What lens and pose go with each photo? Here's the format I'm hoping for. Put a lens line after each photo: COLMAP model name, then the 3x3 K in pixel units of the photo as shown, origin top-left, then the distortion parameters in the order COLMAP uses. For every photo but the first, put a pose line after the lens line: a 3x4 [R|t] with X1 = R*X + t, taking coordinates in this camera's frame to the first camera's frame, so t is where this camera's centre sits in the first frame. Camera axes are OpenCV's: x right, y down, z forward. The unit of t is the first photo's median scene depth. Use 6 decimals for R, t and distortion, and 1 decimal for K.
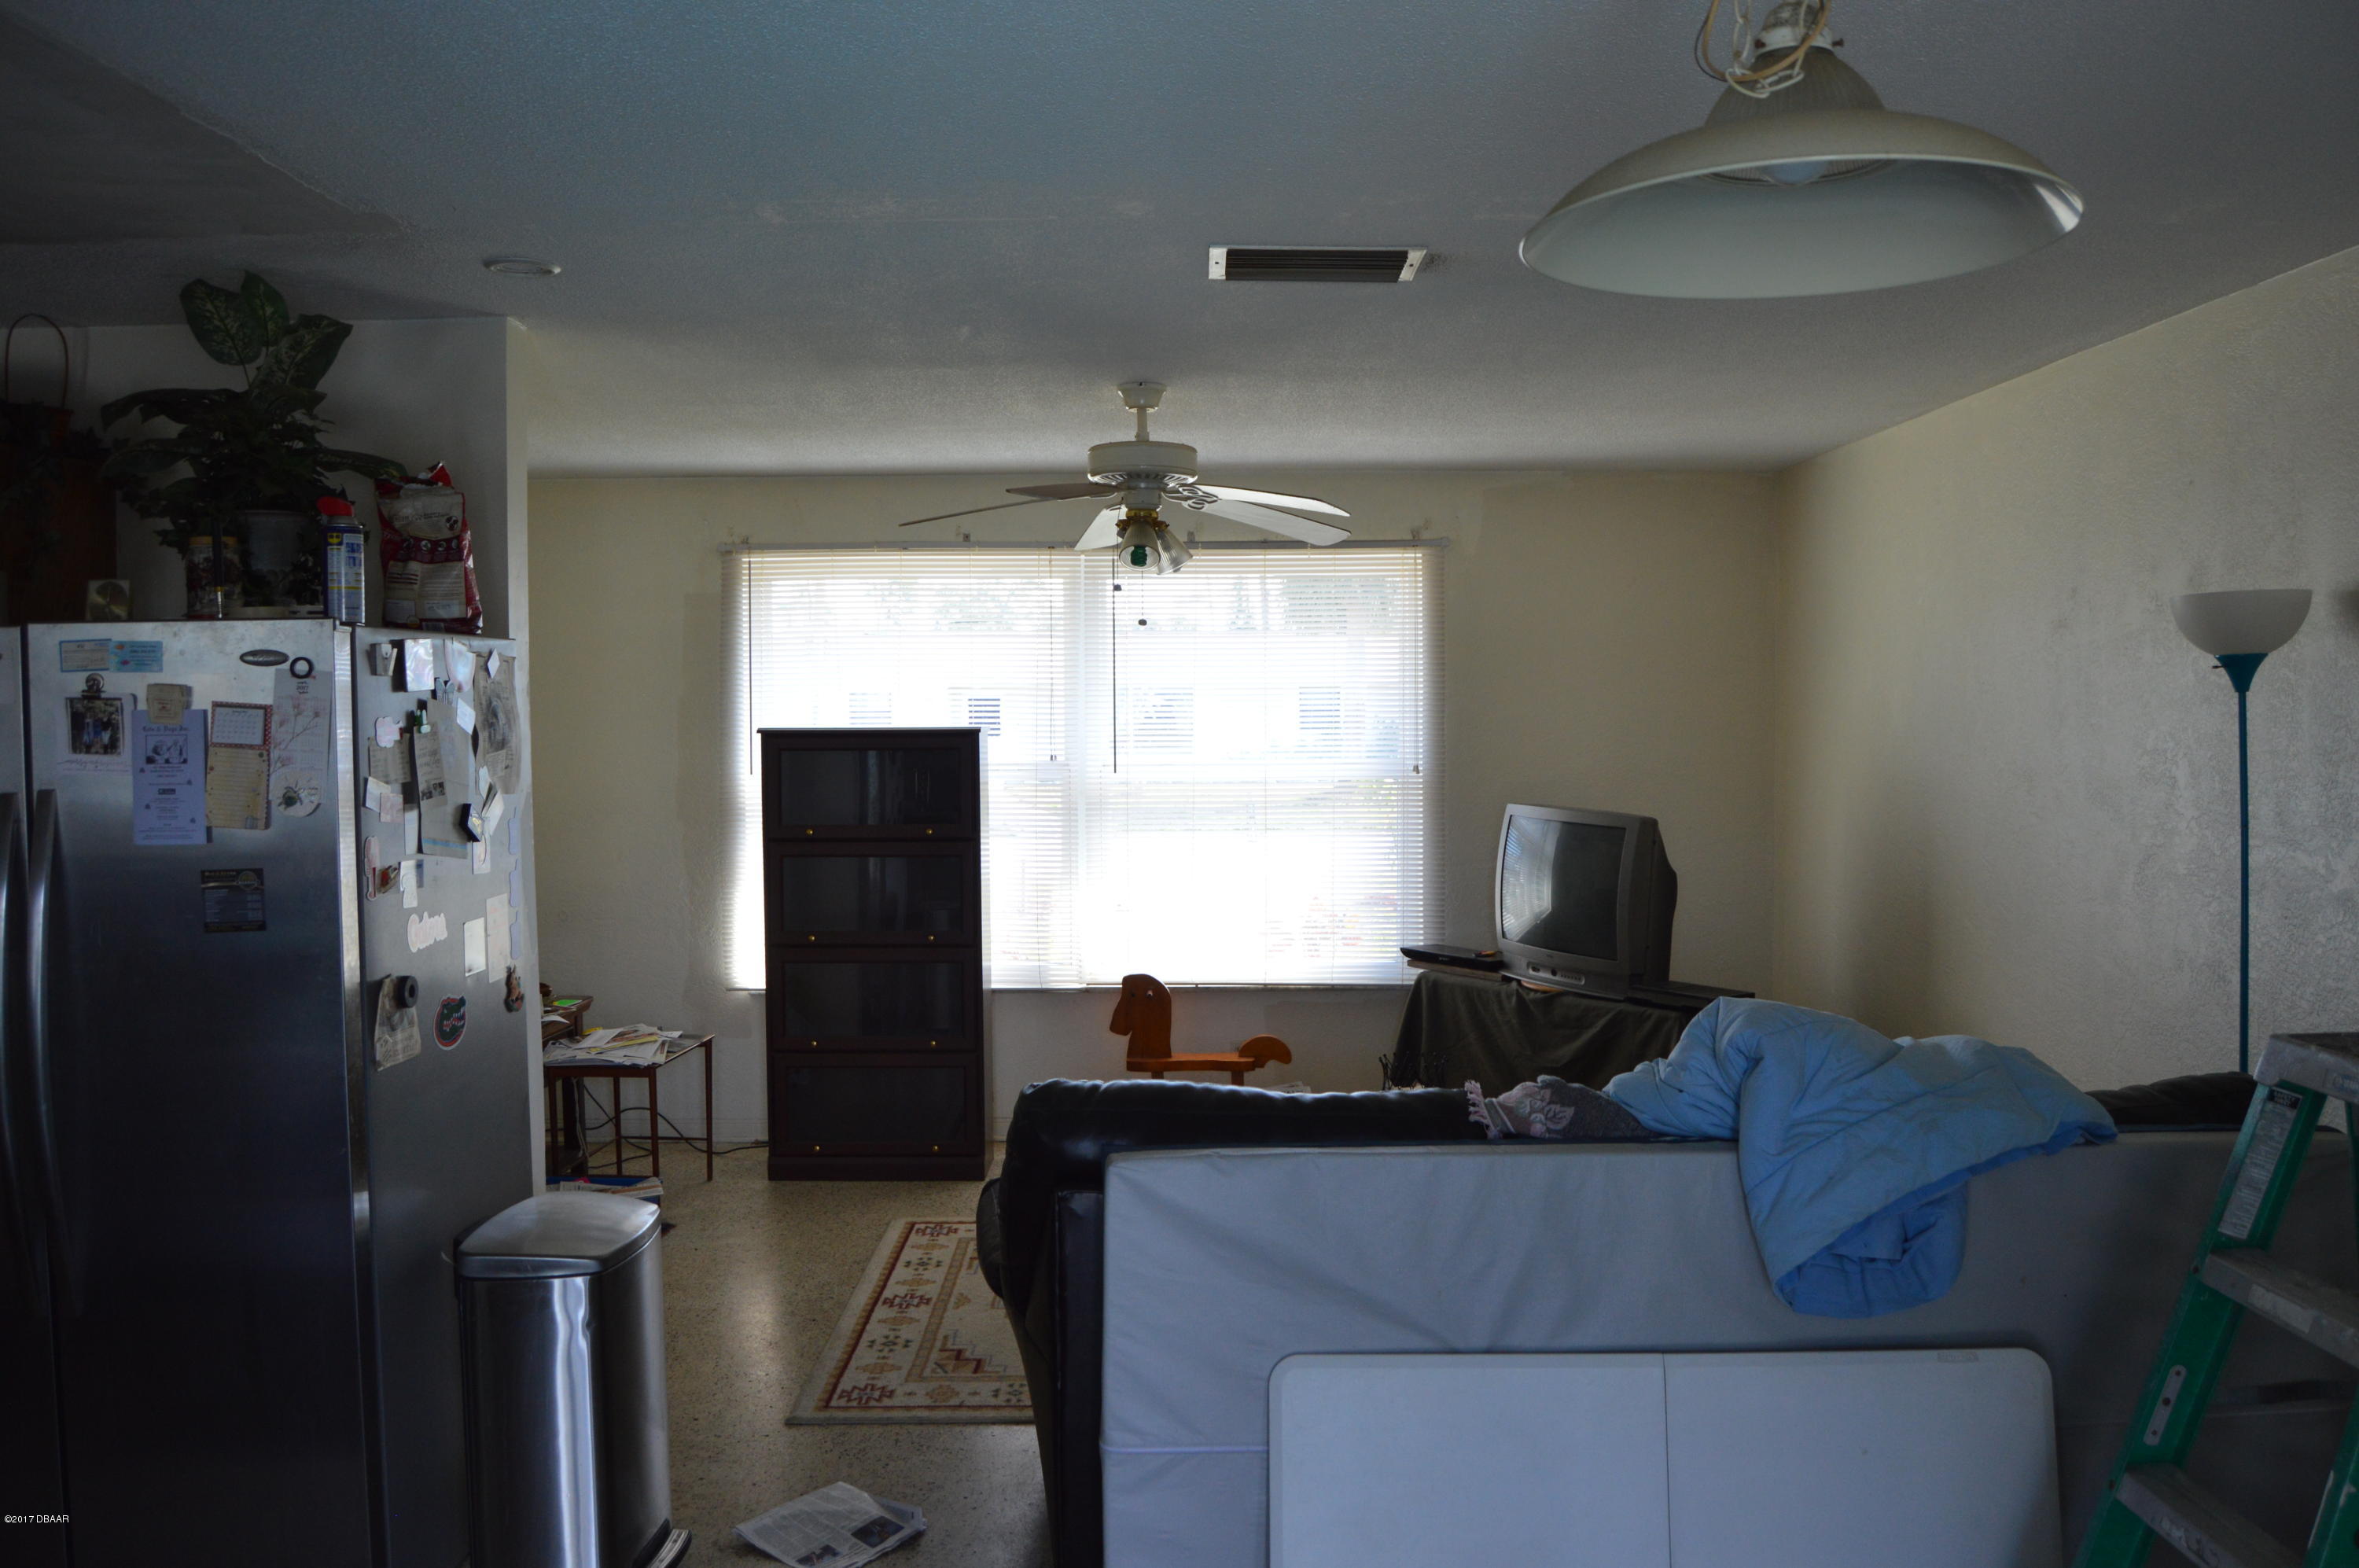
lens RADIAL K [[1865.6, 0, 1180.2], [0, 1865.6, 792.1], [0, 0, 1]] dist [-0.092164, 0.038647]
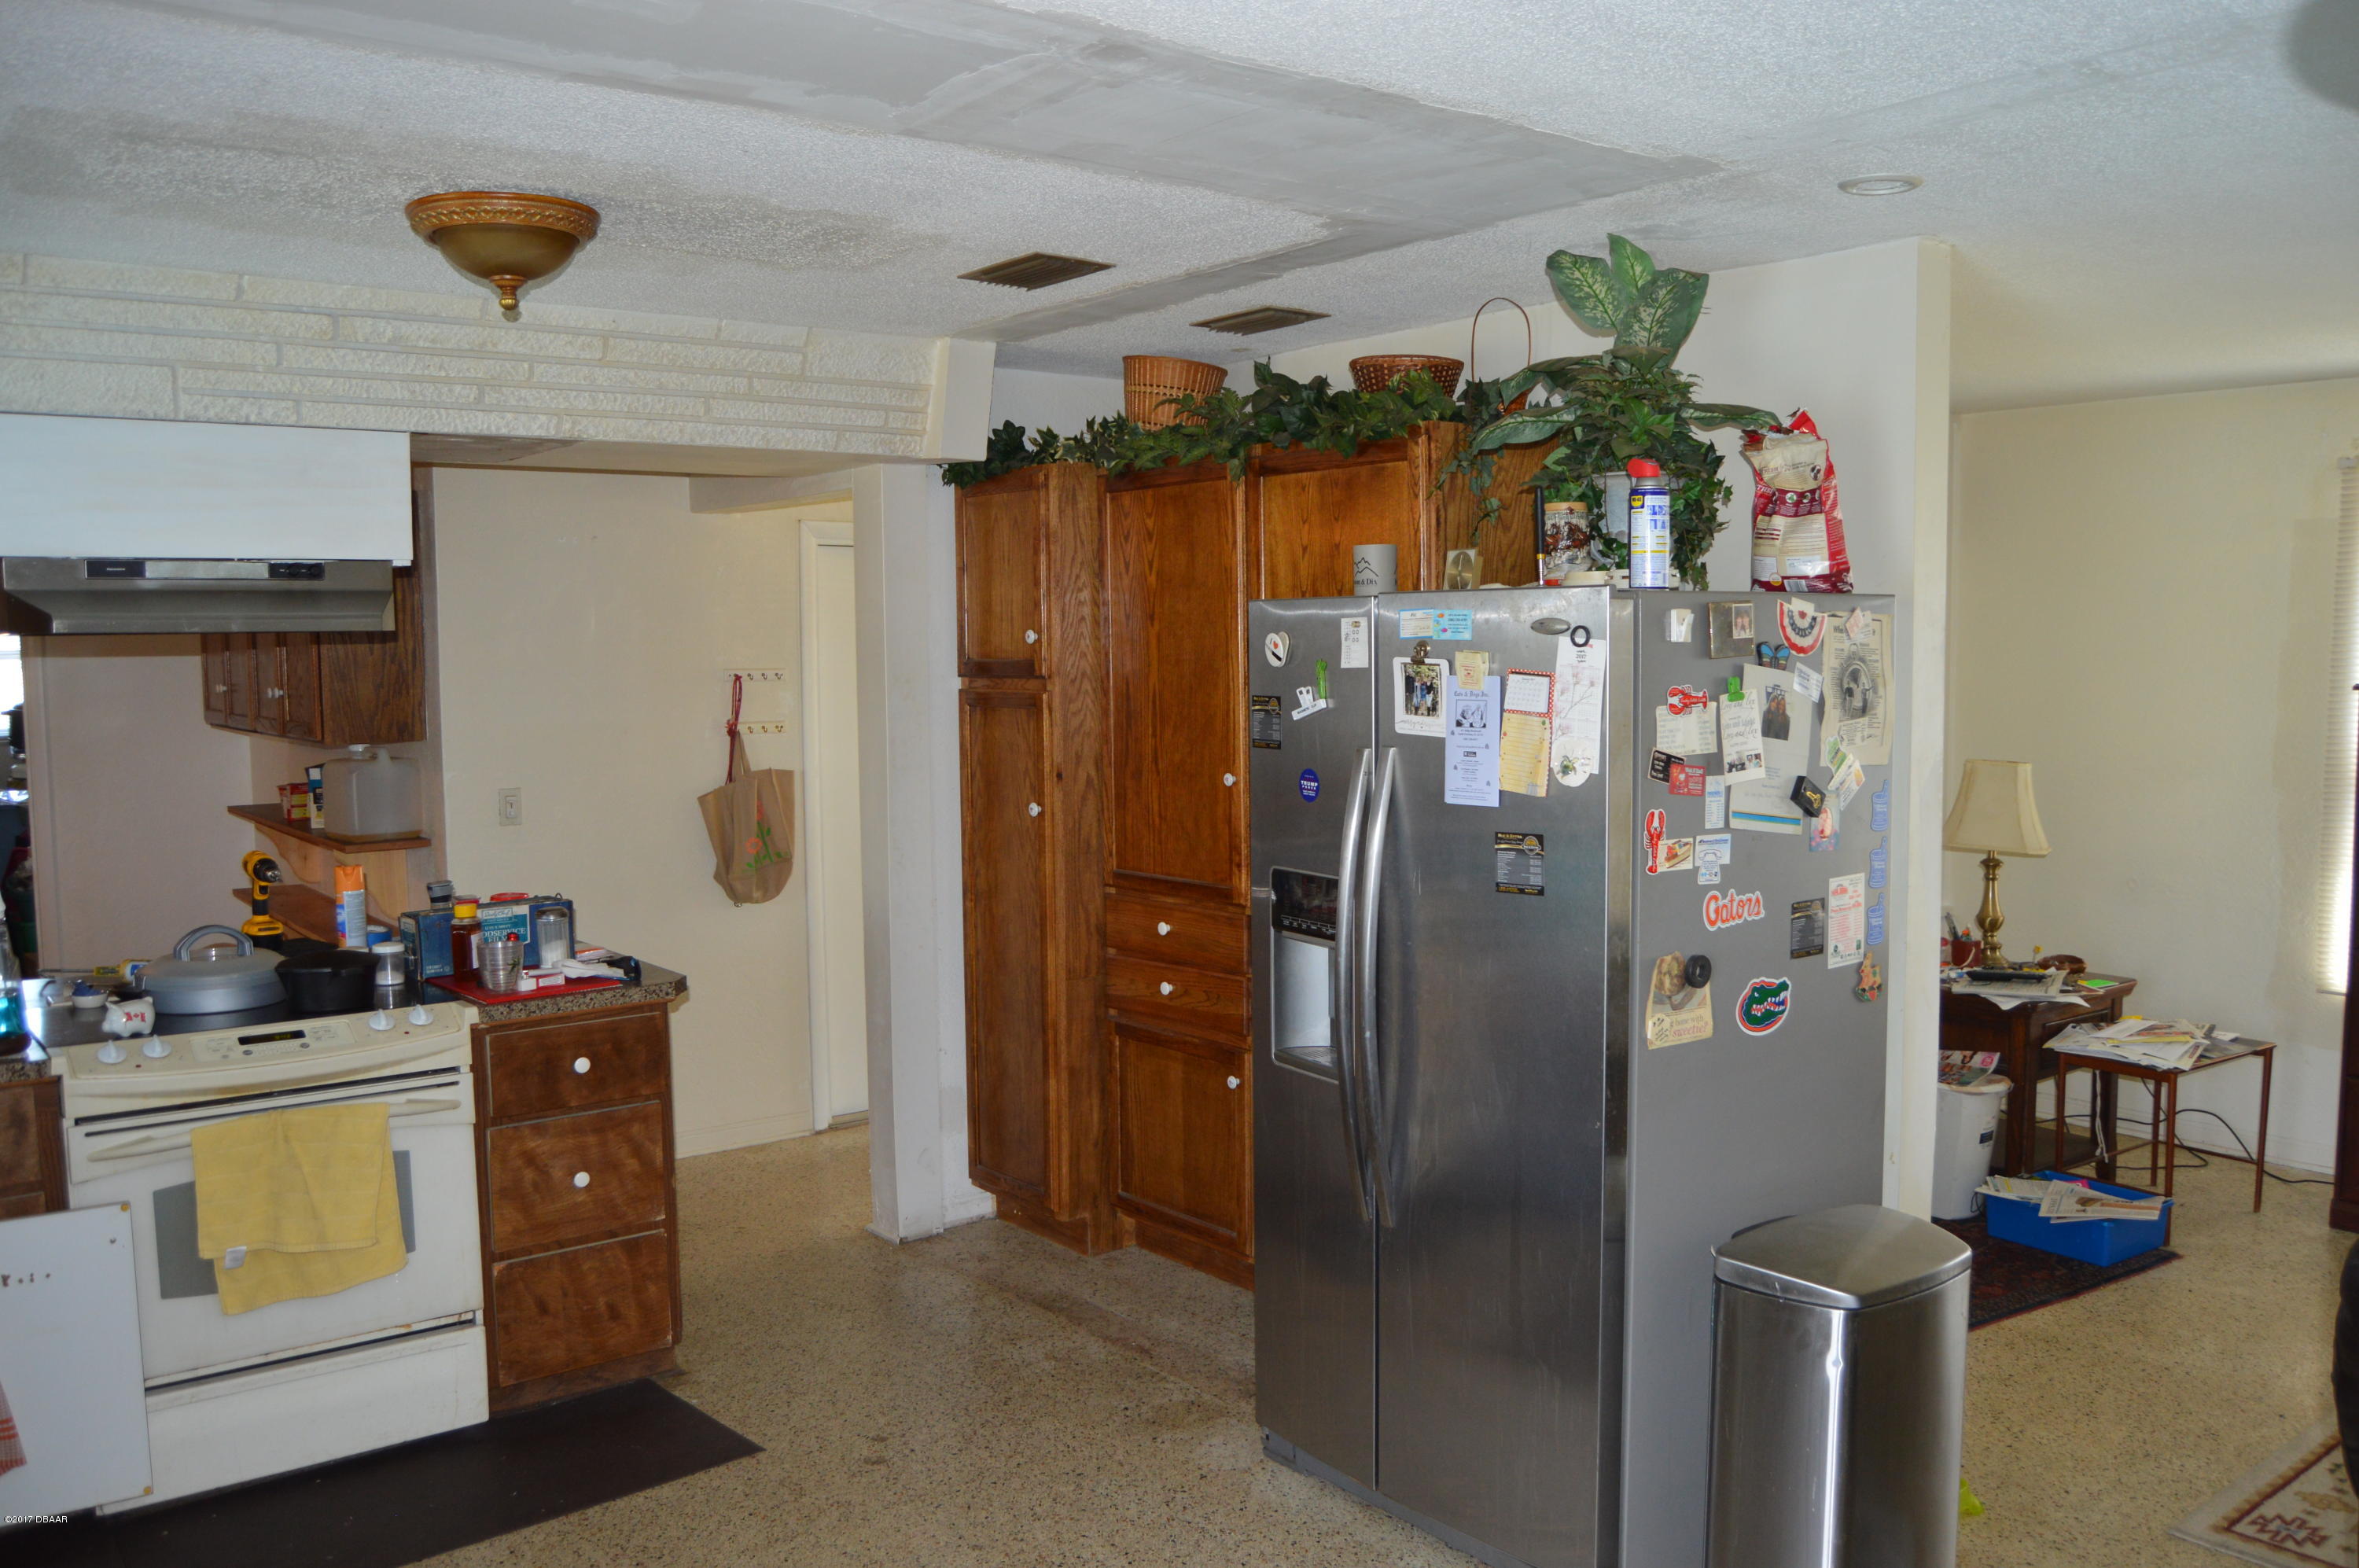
lens RADIAL K [[1865.6, 0, 1180.2], [0, 1865.6, 792.1], [0, 0, 1]] dist [-0.092164, 0.038647]
pose [[0.617946, 0.064342, -0.783584, 0.149050], [-0.031772, 0.997875, 0.056882, -0.028305], [0.785579, -0.010254, 0.618677, 0.171461]]
